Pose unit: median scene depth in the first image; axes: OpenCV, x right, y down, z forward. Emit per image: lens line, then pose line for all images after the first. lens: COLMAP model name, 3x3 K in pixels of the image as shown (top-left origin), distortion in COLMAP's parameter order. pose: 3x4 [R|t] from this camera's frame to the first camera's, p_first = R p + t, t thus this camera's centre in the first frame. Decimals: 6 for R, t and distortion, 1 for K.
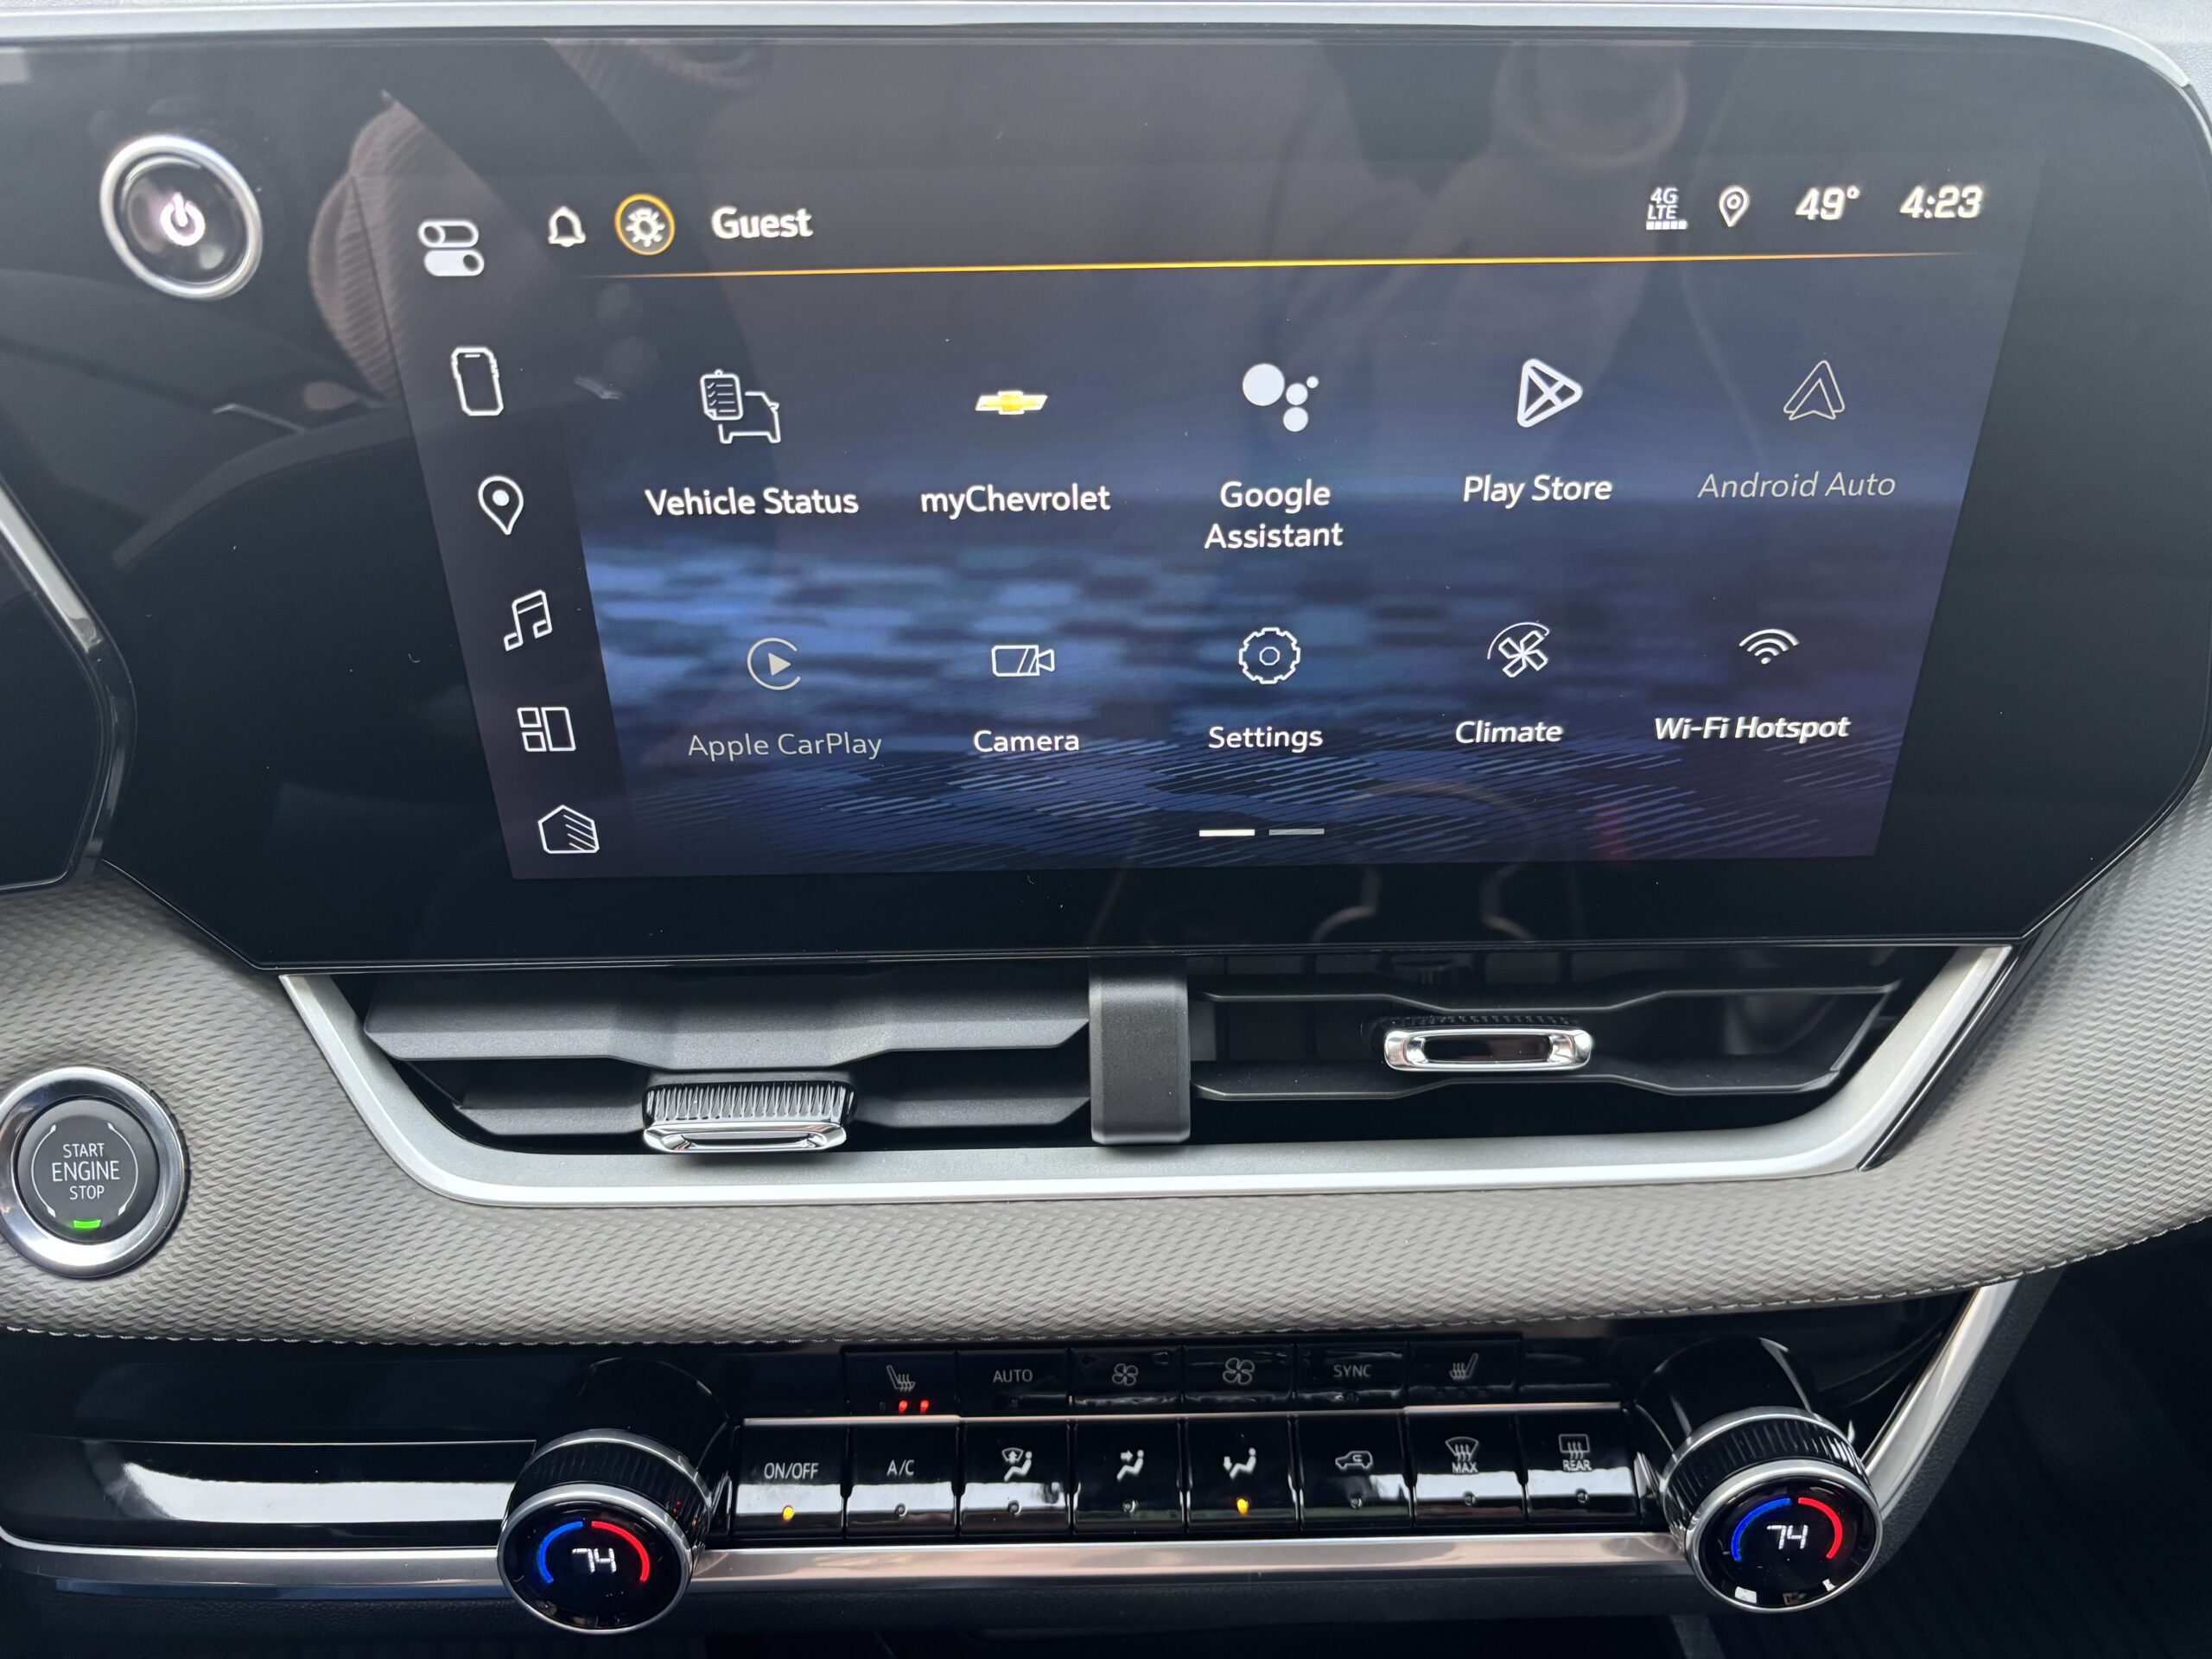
lens RADIAL K [[1678.3, 0, 1127.9], [0, 1678.3, 805.3], [0, 0, 1]] dist [0.037406, -0.043622]
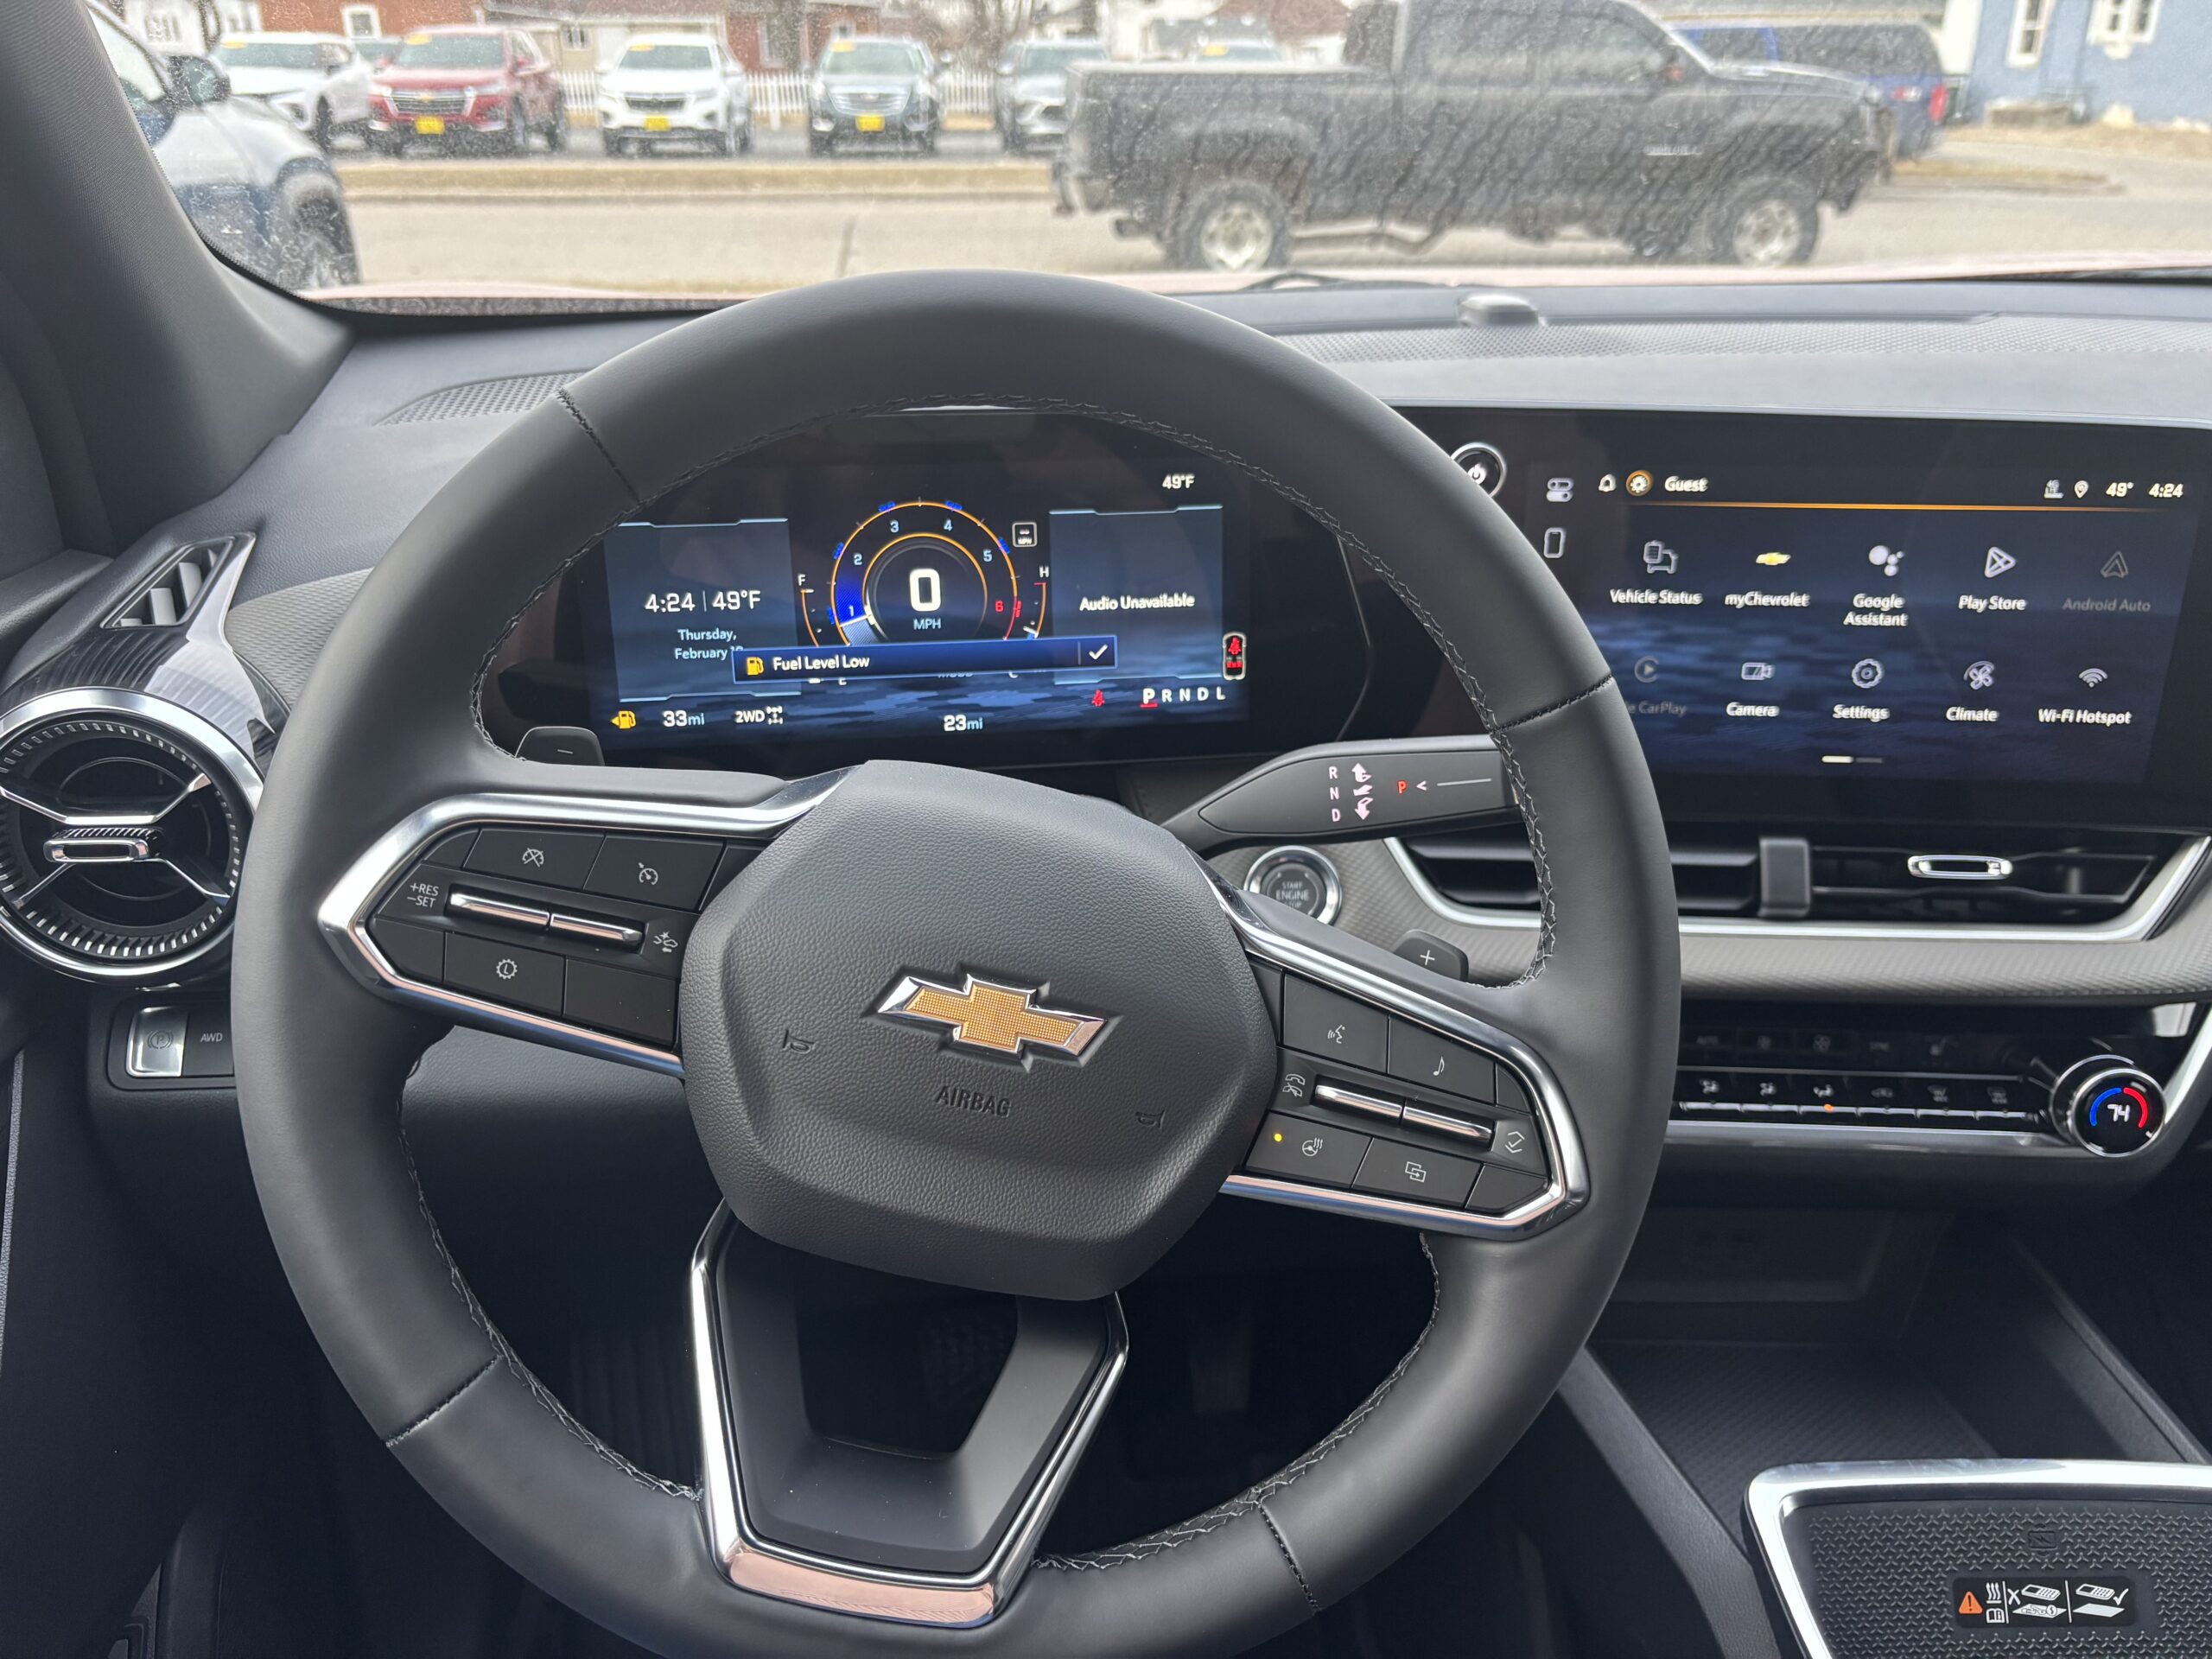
lens RADIAL K [[1678.3, 0, 1129.0], [0, 1678.3, 827.6], [0, 0, 1]] dist [0.037406, -0.043622]
pose [[0.997222, 0.044195, -0.059954, -0.779655], [-0.054883, 0.980186, -0.190322, 0.615515], [0.050355, 0.193084, 0.979889, -1.275595]]
